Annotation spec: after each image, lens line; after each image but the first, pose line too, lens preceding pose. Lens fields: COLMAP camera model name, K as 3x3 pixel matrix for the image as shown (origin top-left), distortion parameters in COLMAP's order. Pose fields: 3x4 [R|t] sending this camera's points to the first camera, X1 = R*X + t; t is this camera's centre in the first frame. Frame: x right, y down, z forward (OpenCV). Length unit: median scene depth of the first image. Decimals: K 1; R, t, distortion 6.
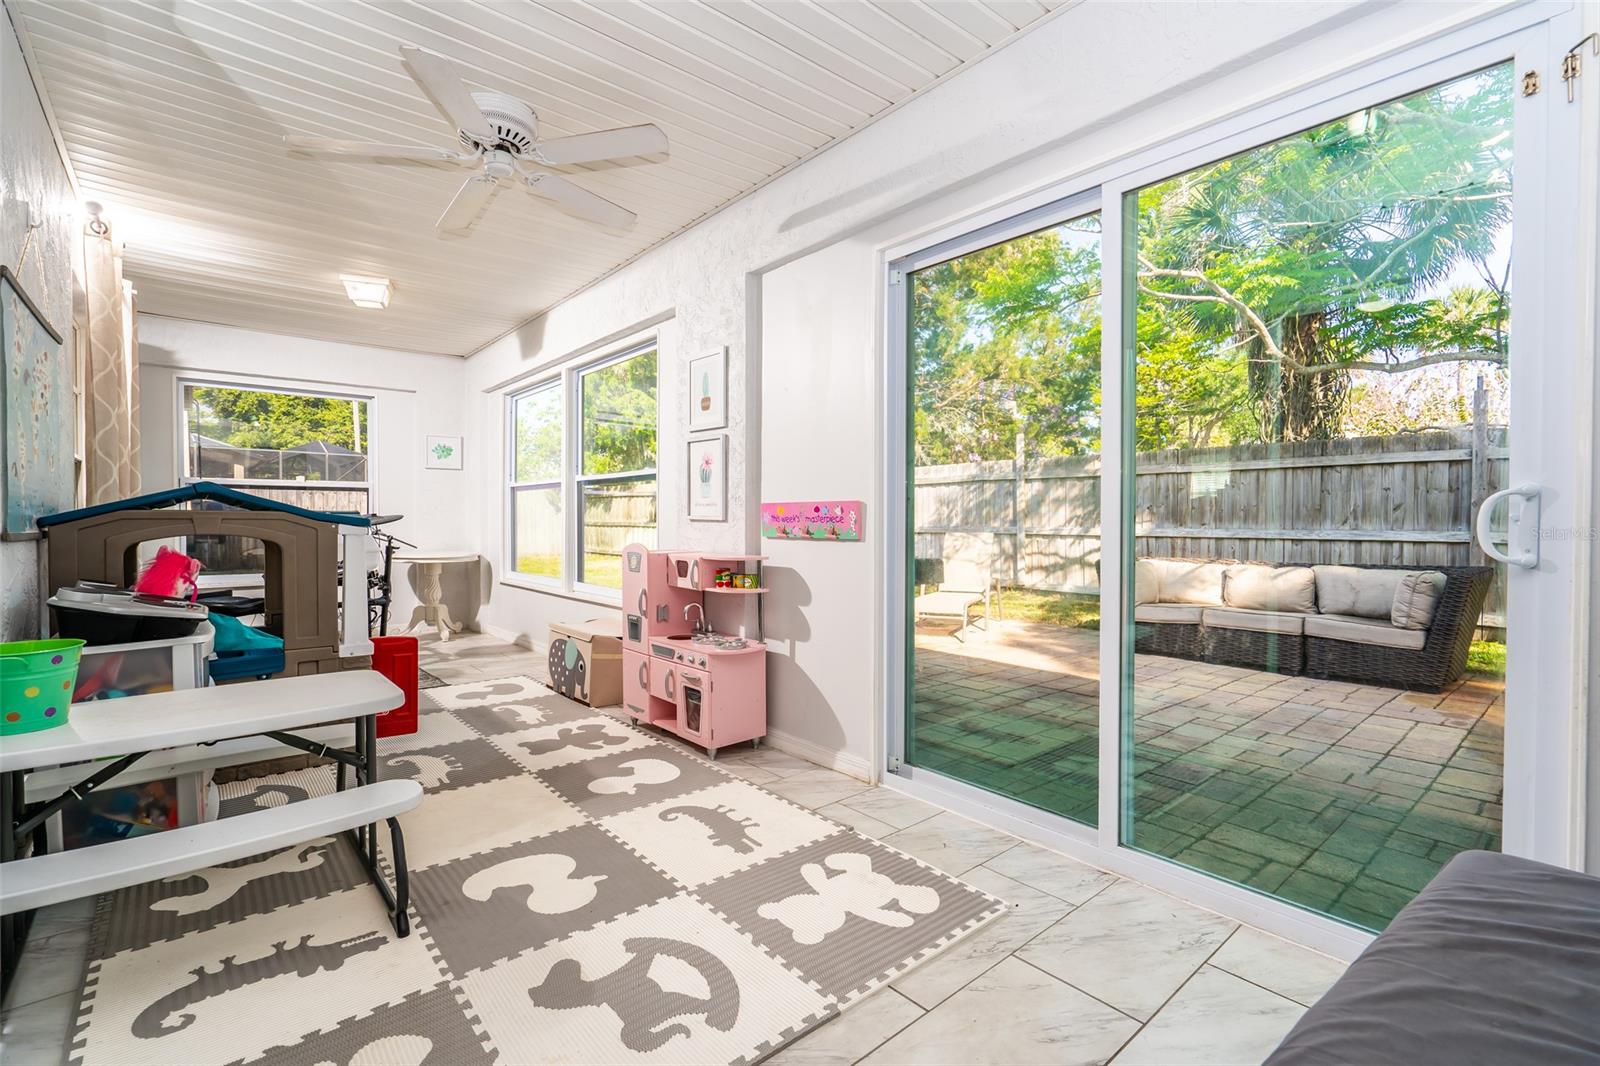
lens RADIAL K [[719.2, 0, 799.0], [0, 719.2, 531.0], [0, 0, 1]] dist [-0.003065, 0.000471]
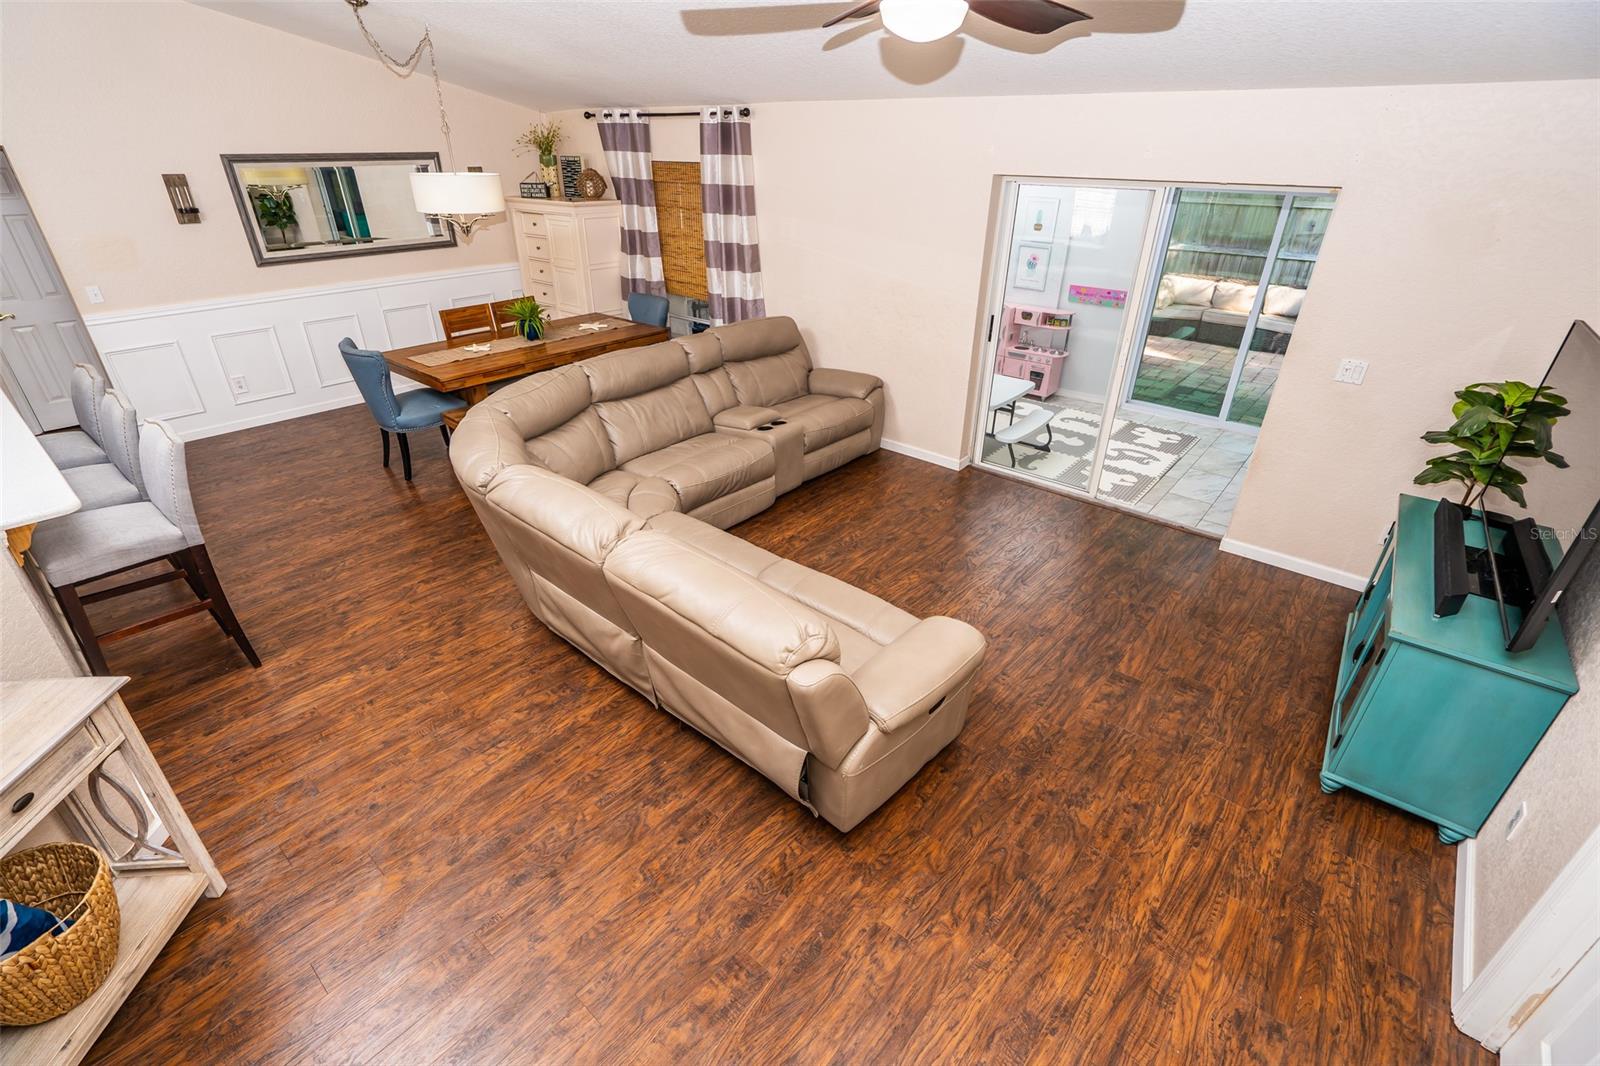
lens RADIAL K [[719.2, 0, 799.0], [0, 719.2, 531.0], [0, 0, 1]] dist [-0.003065, 0.000471]
pose [[0.986278, -0.070167, 0.149438, -1.279207], [-0.006207, 0.888784, 0.458285, -0.380170], [-0.164974, -0.452924, 0.876153, -1.128132]]
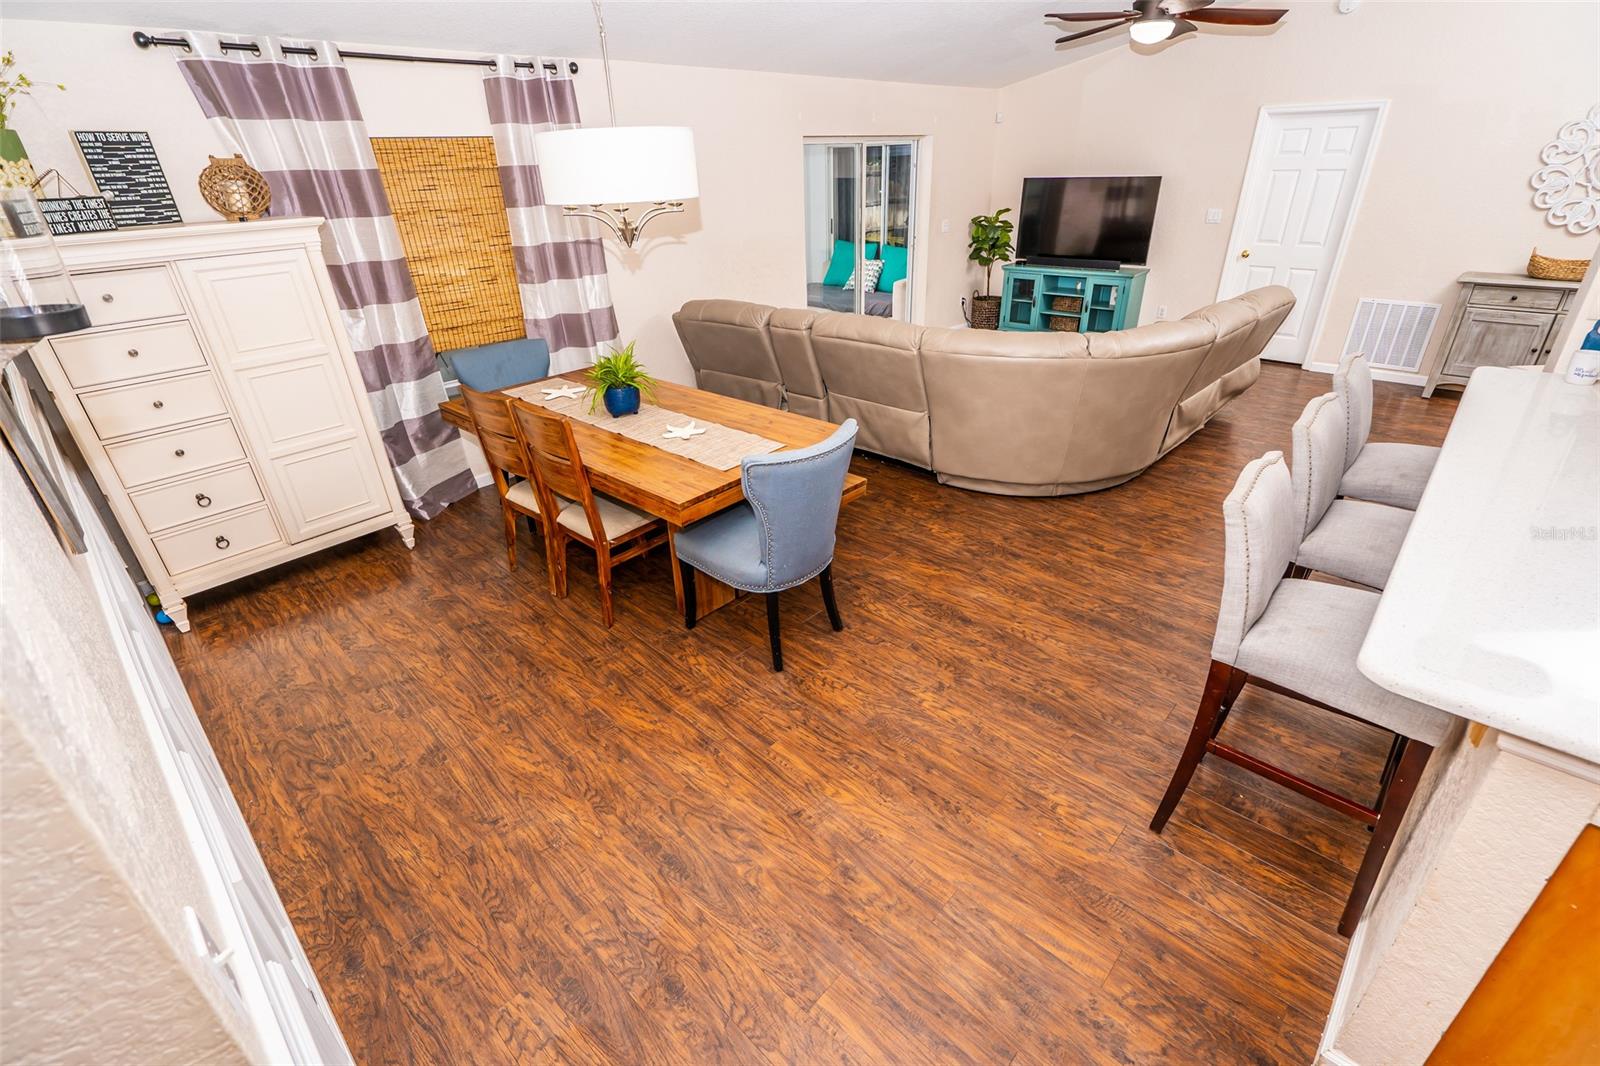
lens RADIAL K [[723.9, 0, 793.7], [0, 723.9, 528.4], [0, 0, 1]] dist [0.002235, 0.001321]
pose [[-0.106088, -0.453554, 0.884892, -2.757487], [0.052139, 0.886152, 0.460451, -0.316367], [-0.992989, 0.094986, -0.070362, 0.665213]]
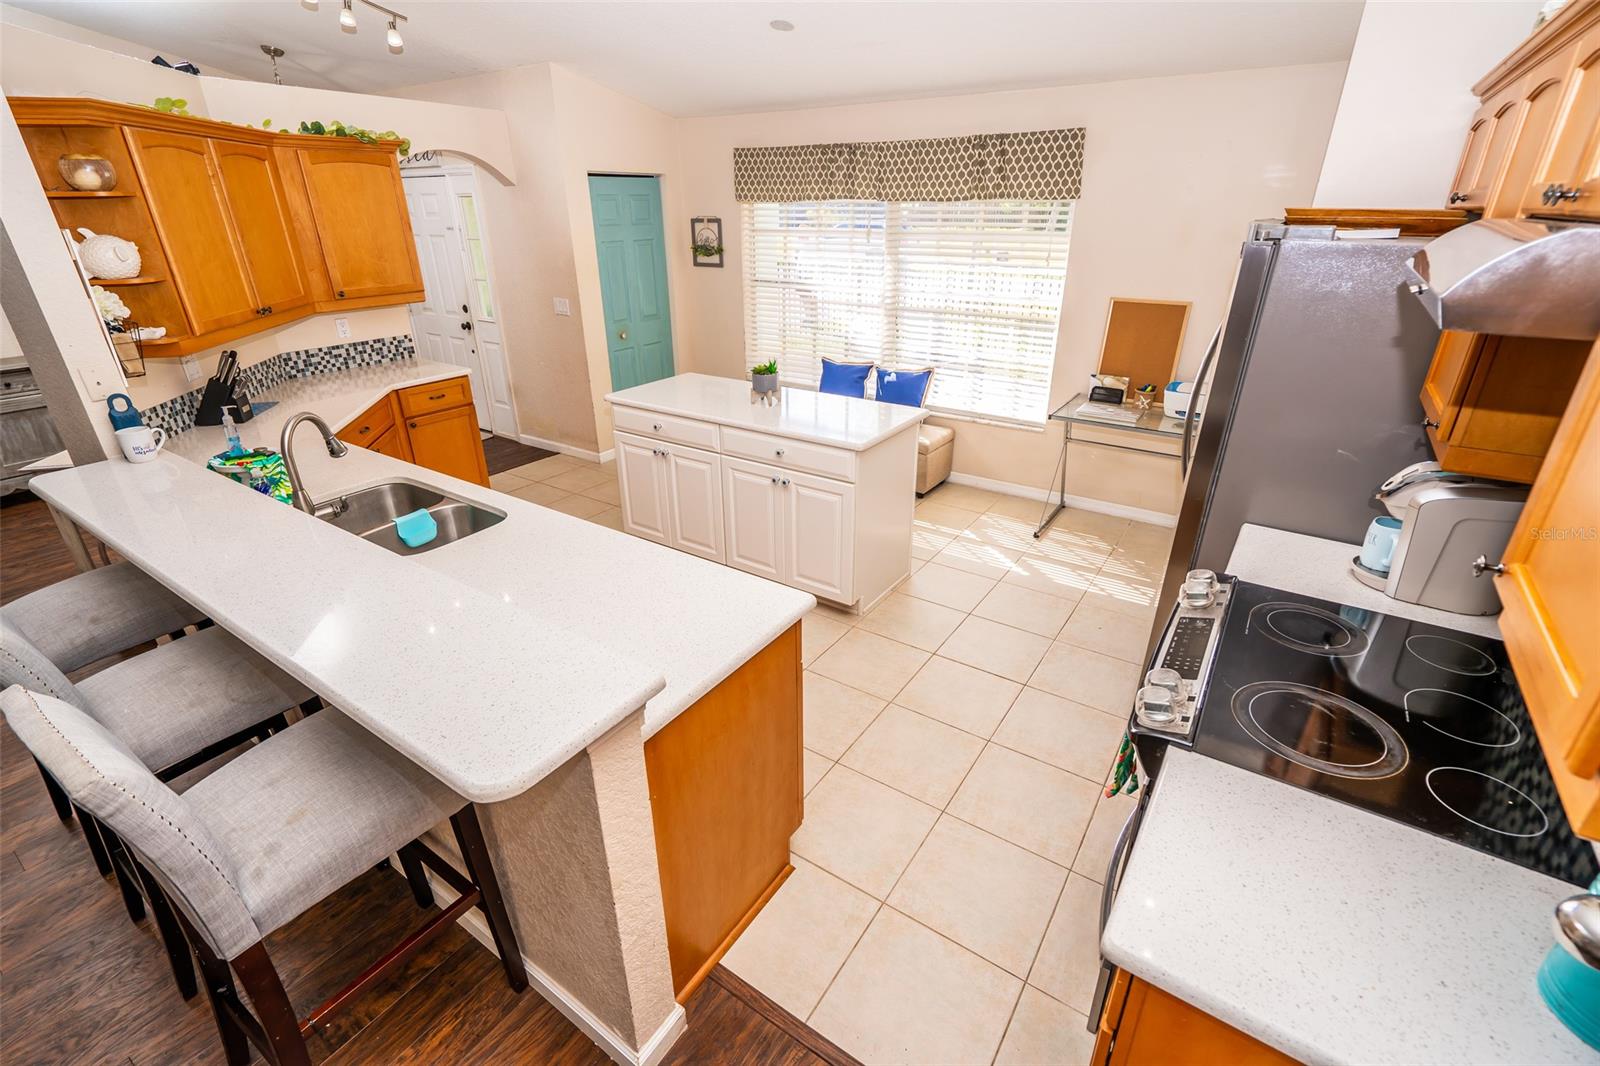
lens RADIAL K [[719.1, 0, 804.2], [0, 719.1, 532.4], [0, 0, 1]] dist [-0.002917, 0.000437]
pose [[-0.962374, 0.116209, -0.245625, -2.543190], [-0.002090, 0.900744, 0.434344, -0.313133], [0.271720, 0.418515, -0.866610, 0.619215]]
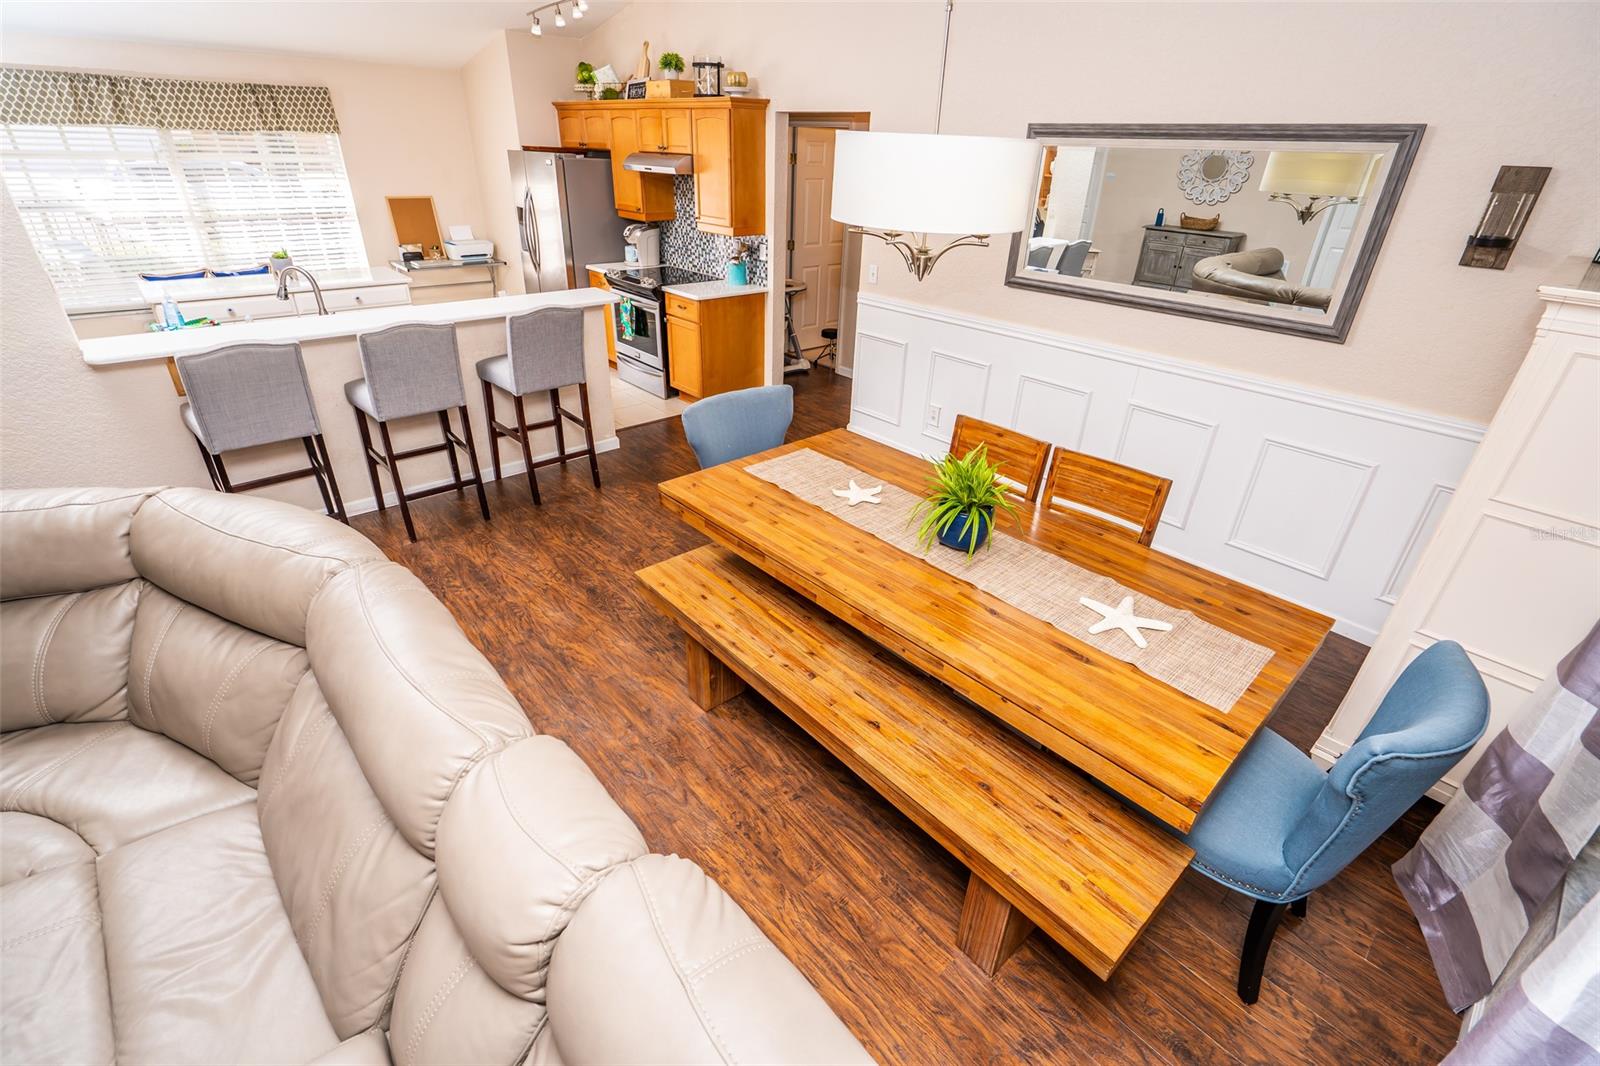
lens RADIAL K [[719.4, 0, 800.2], [0, 719.4, 528.1], [0, 0, 1]] dist [-0.003084, 0.000369]
pose [[0.029623, 0.470112, -0.882110, -0.981373], [-0.053917, 0.881964, 0.468223, -0.330518], [0.998106, 0.033691, 0.051474, 0.621056]]
